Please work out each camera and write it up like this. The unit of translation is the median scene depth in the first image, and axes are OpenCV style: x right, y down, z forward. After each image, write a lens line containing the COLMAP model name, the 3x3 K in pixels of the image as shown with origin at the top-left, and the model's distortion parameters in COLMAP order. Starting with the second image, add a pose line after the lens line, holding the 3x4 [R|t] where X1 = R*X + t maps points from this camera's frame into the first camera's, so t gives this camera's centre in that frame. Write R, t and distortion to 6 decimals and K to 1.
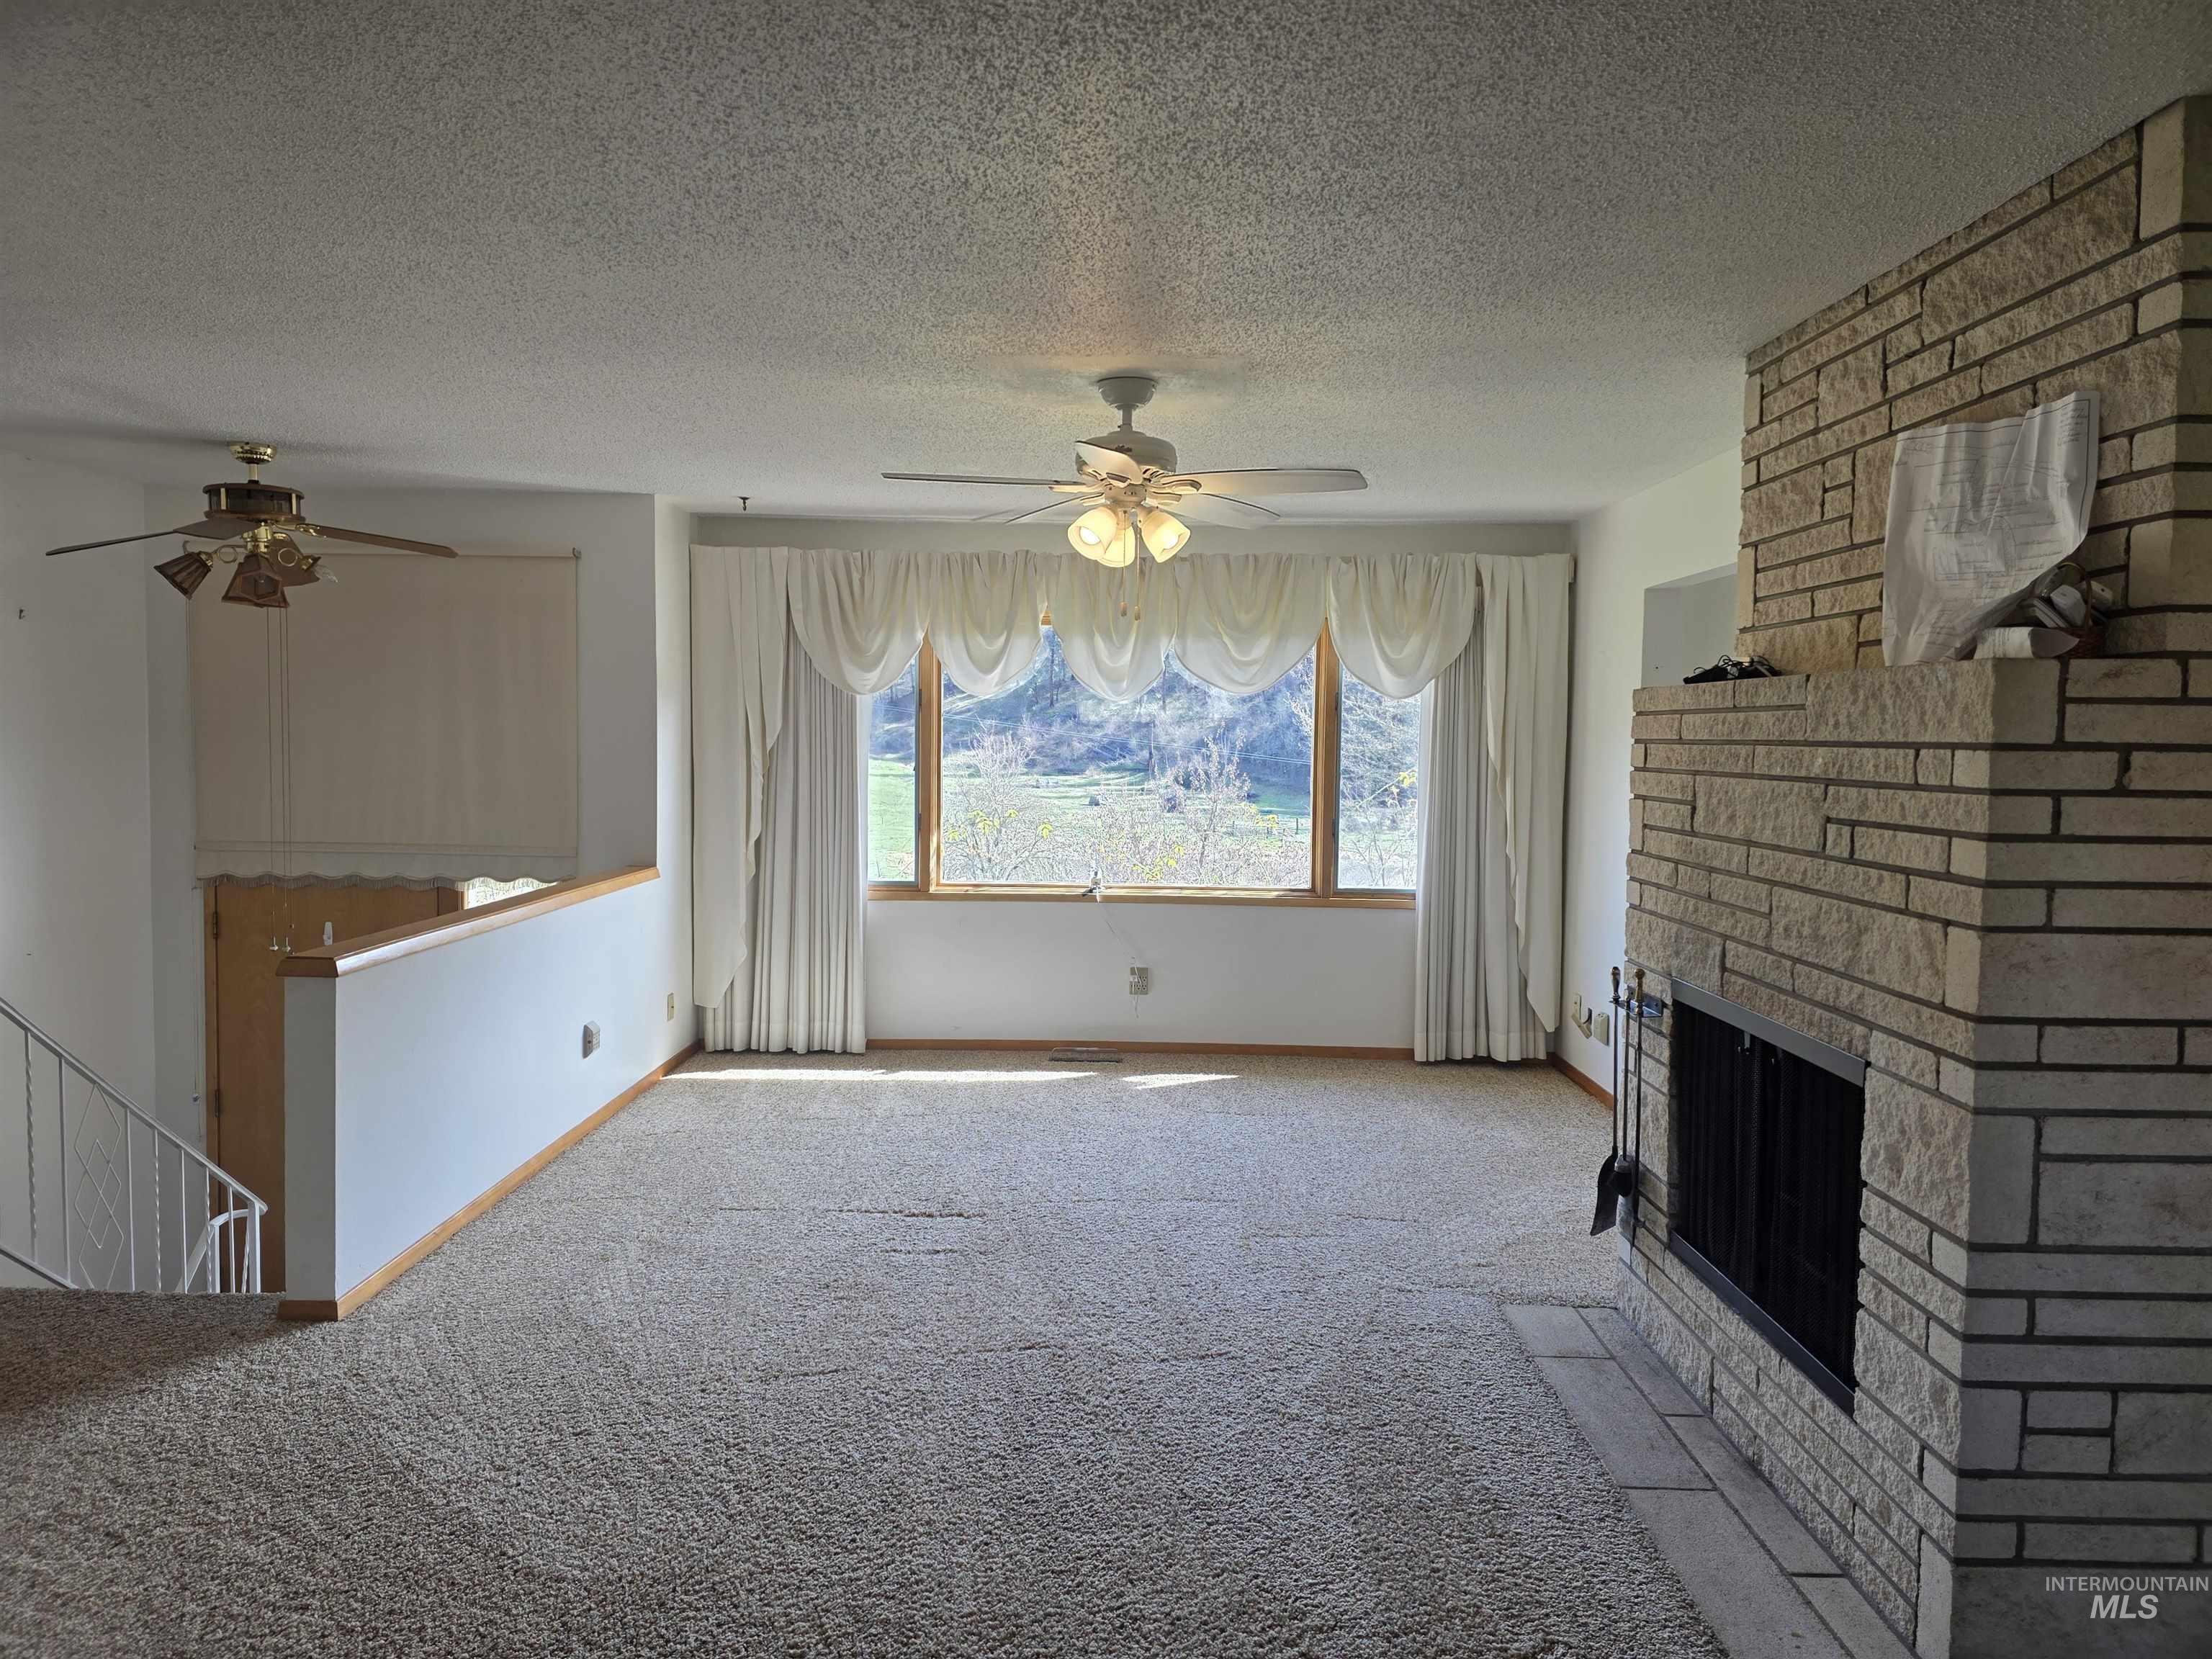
lens RADIAL K [[1518.5, 0, 1098.5], [0, 1518.5, 822.8], [0, 0, 1]] dist [0.021314, -0.005764]
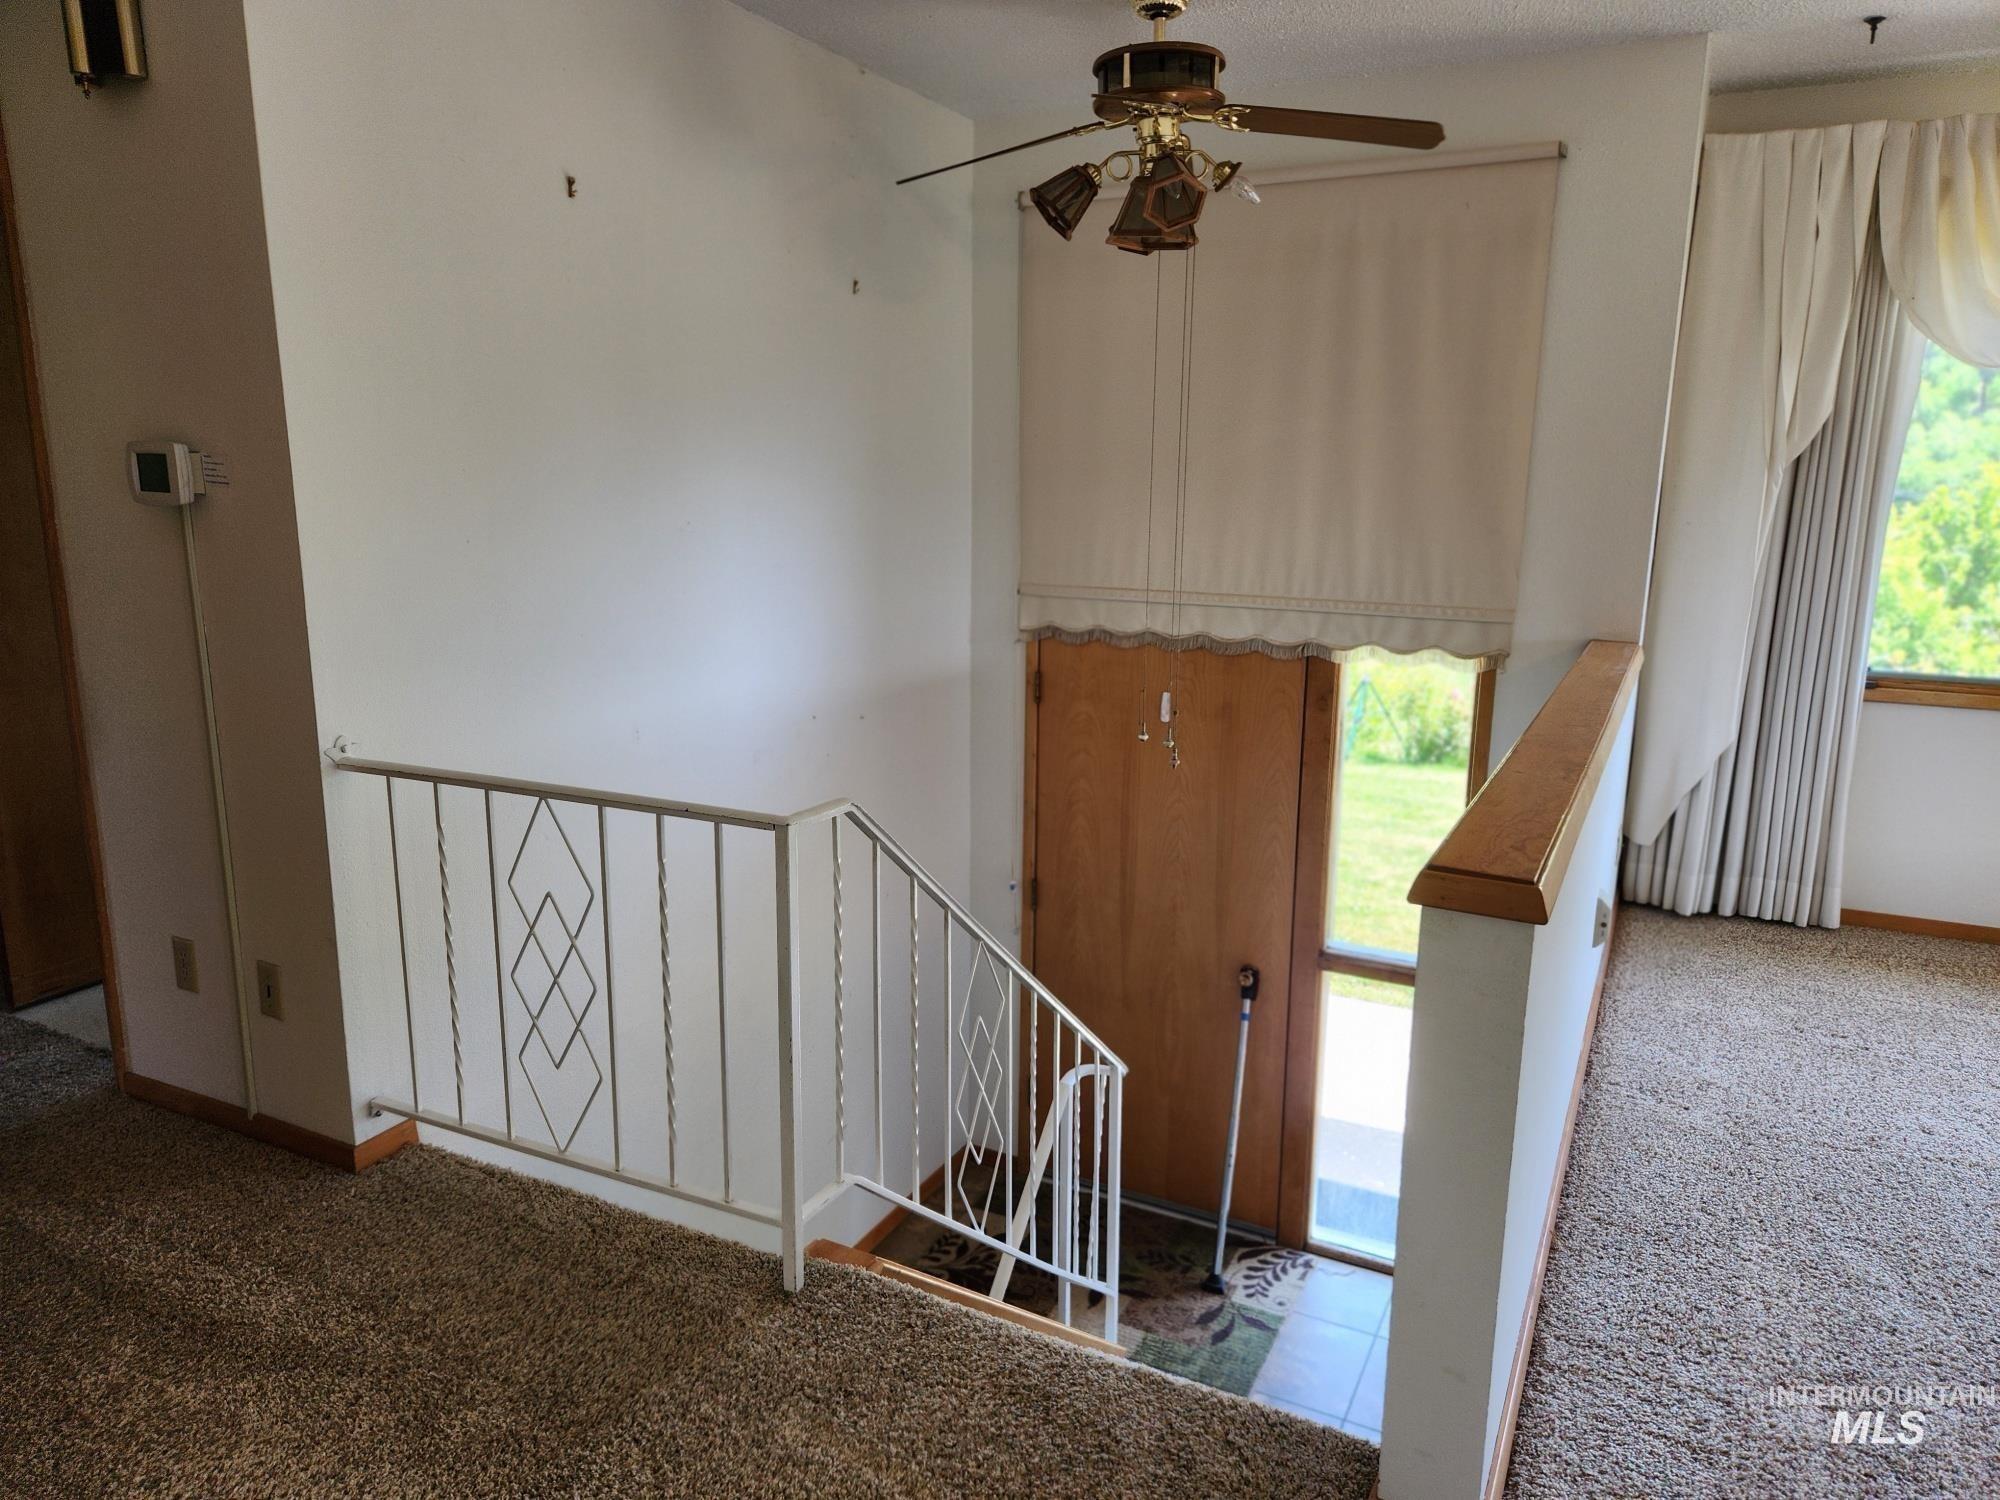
lens RADIAL K [[1409.3, 0, 1001.3], [0, 1409.3, 751.3], [0, 0, 1]] dist [0.045725, -0.016067]
pose [[0.890103, 0.080094, -0.448666, -0.253727], [-0.017208, 0.989641, 0.142528, -0.007198], [0.455434, -0.119144, 0.882261, 0.317319]]
